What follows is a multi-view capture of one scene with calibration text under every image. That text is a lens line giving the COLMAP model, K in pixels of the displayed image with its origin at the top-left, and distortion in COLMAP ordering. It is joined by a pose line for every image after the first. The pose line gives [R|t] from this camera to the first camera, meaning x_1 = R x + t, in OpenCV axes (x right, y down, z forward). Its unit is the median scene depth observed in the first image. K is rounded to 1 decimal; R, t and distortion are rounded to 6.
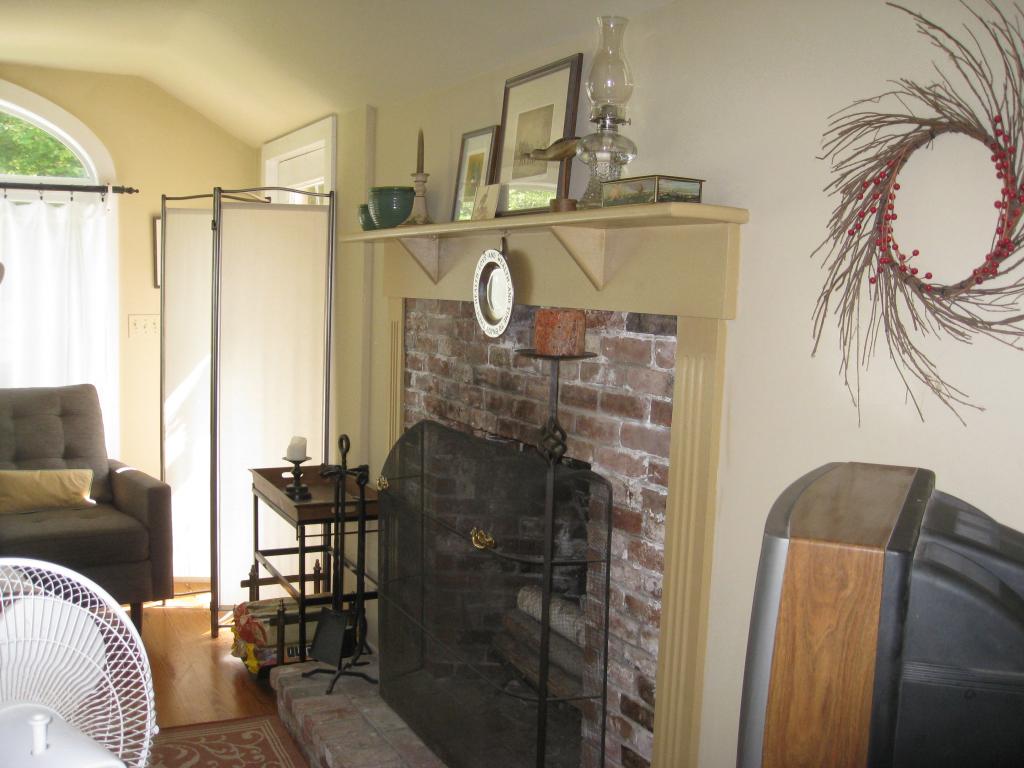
lens RADIAL K [[1061.2, 0, 512.2], [0, 1061.2, 386.6], [0, 0, 1]] dist [-0.121986, 0.000000]
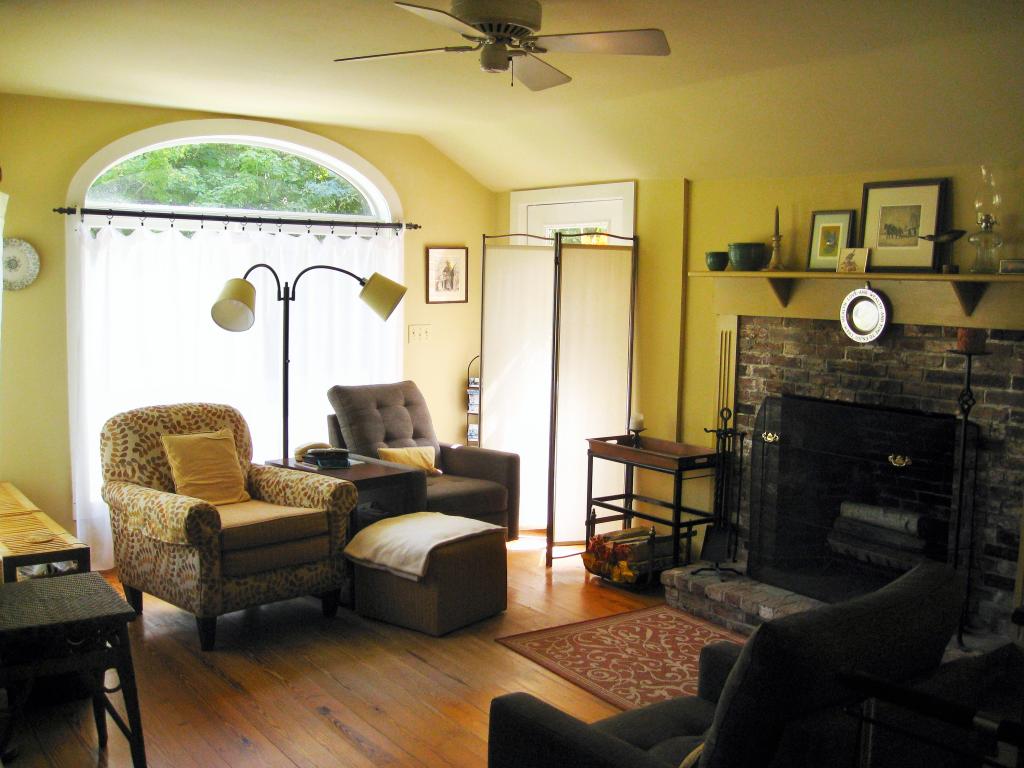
lens RADIAL K [[1061.2, 0, 518.7], [0, 1061.2, 379.6], [0, 0, 1]] dist [-0.121986, 0.000000]
pose [[0.985186, -0.023228, 0.169912, -0.816407], [0.023315, 0.999727, 0.001484, -0.004351], [-0.169900, 0.002499, 0.985458, -0.495278]]
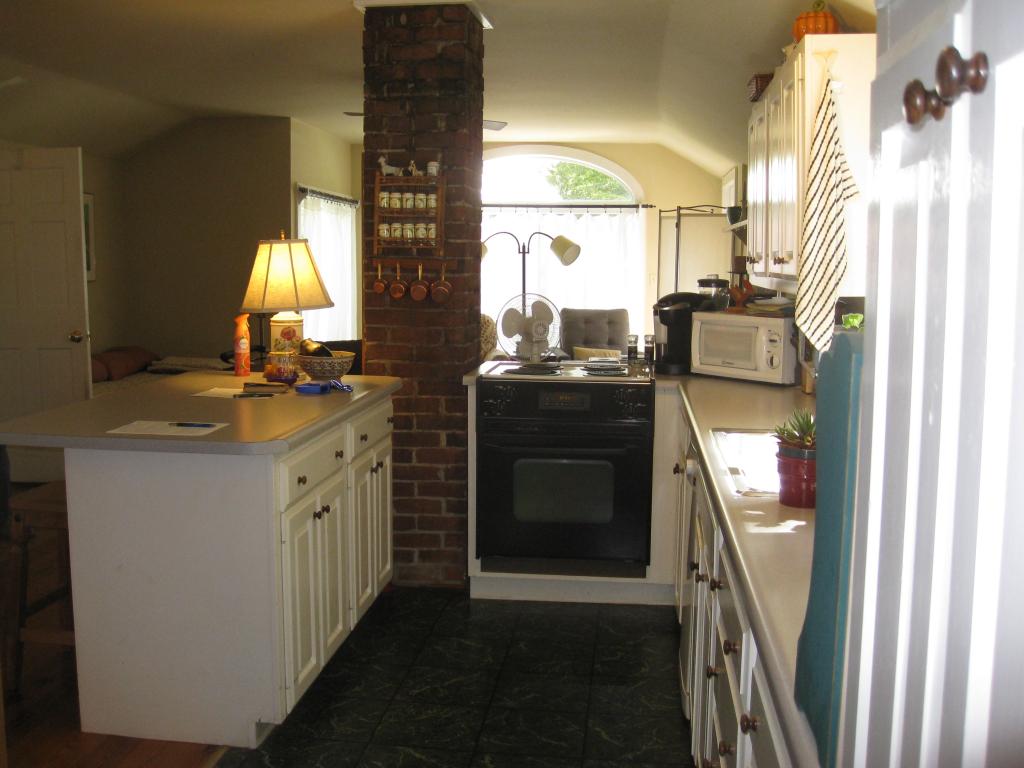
lens RADIAL K [[1061.2, 0, 500.8], [0, 1061.2, 363.9], [0, 0, 1]] dist [-0.121986, 0.000000]
pose [[0.827646, 0.034056, -0.560216, 0.823517], [-0.041770, 0.999127, -0.000972, 0.181735], [0.559693, 0.024204, 0.828346, -1.217977]]
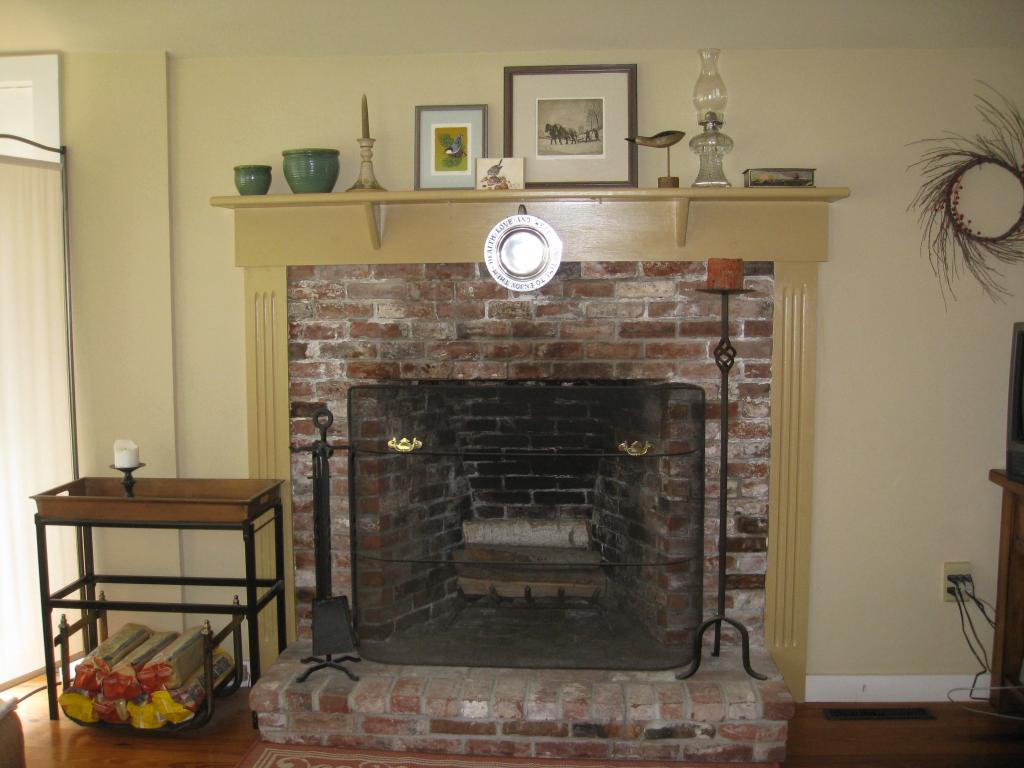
lens RADIAL K [[1061.2, 0, 505.5], [0, 1061.2, 387.1], [0, 0, 1]] dist [-0.121986, 0.000000]
pose [[0.508997, -0.105700, 0.854254, -1.022460], [0.105341, 0.992621, 0.060055, -0.014961], [-0.854298, 0.059420, 0.516376, 0.435001]]
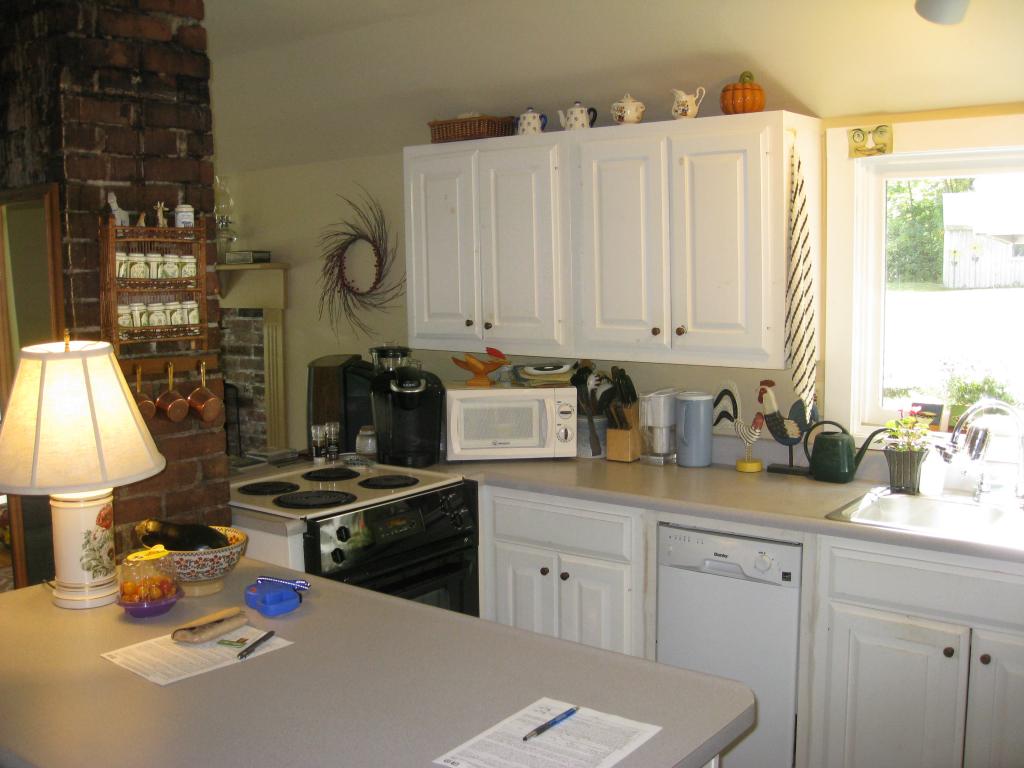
lens RADIAL K [[1061.2, 0, 511.5], [0, 1061.2, 379.5], [0, 0, 1]] dist [-0.121986, 0.000000]
pose [[0.903415, -0.086832, 0.419882, -0.257752], [0.082763, 0.996178, 0.027938, 0.053027], [-0.420703, 0.009511, 0.907148, -1.019078]]
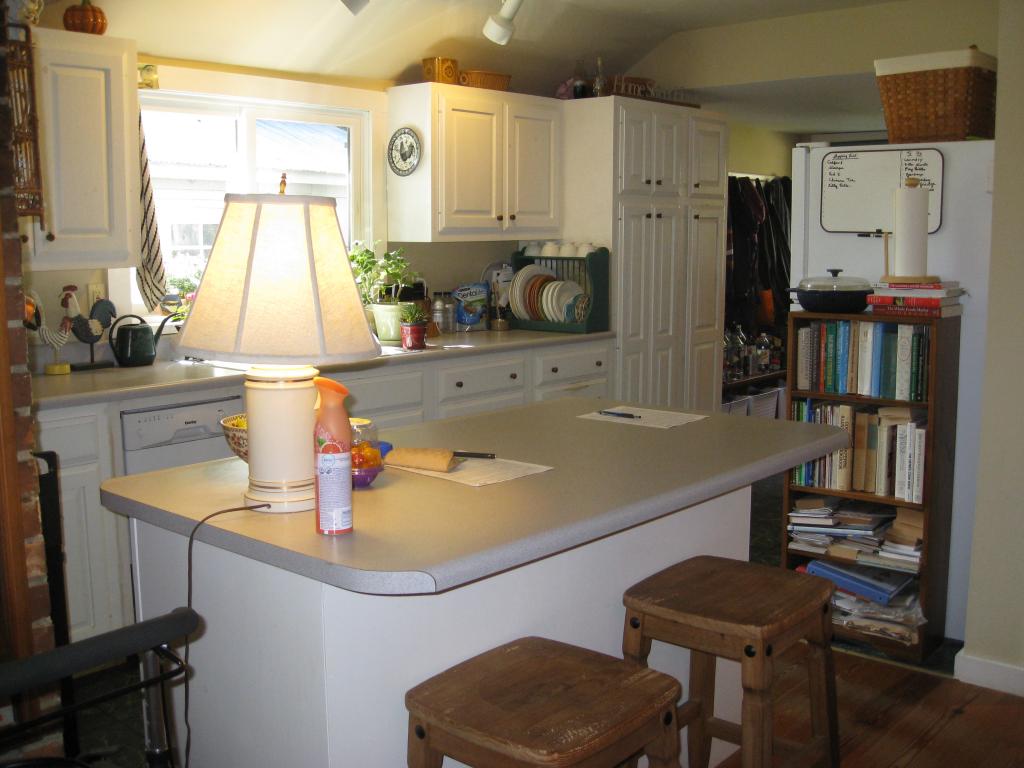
lens RADIAL K [[1061.2, 0, 514.7], [0, 1061.2, 380.8], [0, 0, 1]] dist [-0.121986, 0.000000]
pose [[-0.369616, -0.155421, 0.916094, -0.874644], [0.090536, 0.975197, 0.201976, 0.017938], [-0.924763, 0.157593, -0.346377, -0.091752]]
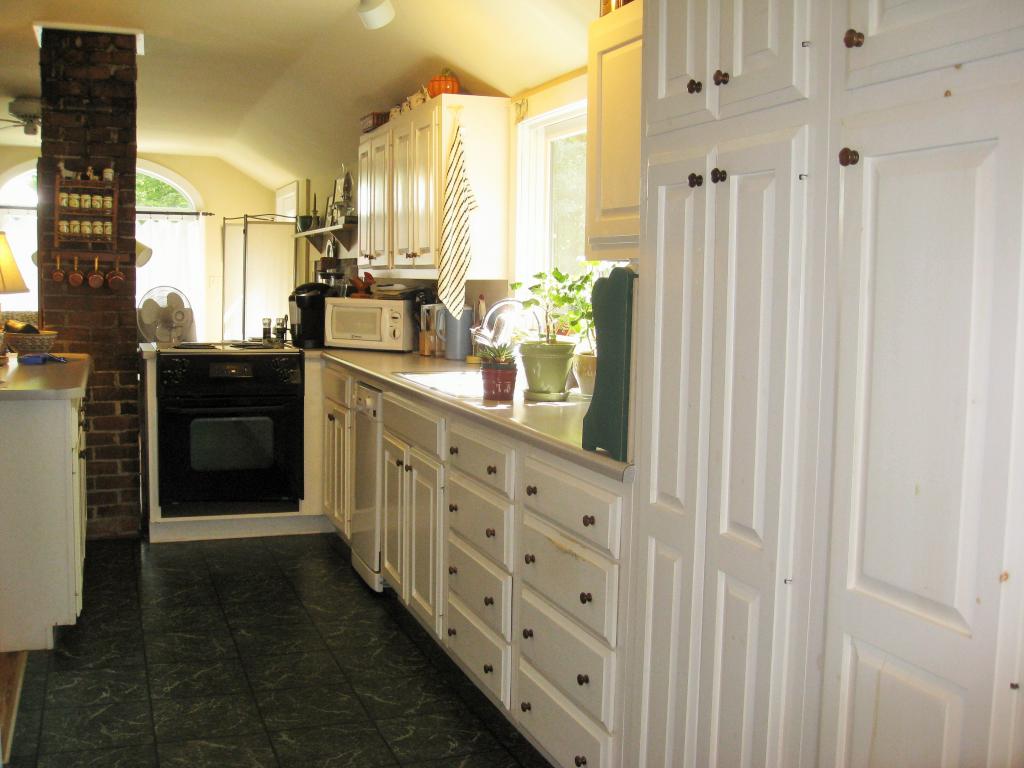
lens RADIAL K [[1061.2, 0, 509.2], [0, 1061.2, 373.2], [0, 0, 1]] dist [-0.121986, 0.000000]
pose [[0.994710, 0.004504, -0.102620, 0.727133], [-0.006183, 0.999852, -0.016051, 0.258437], [0.102532, 0.016601, 0.994591, -1.663574]]
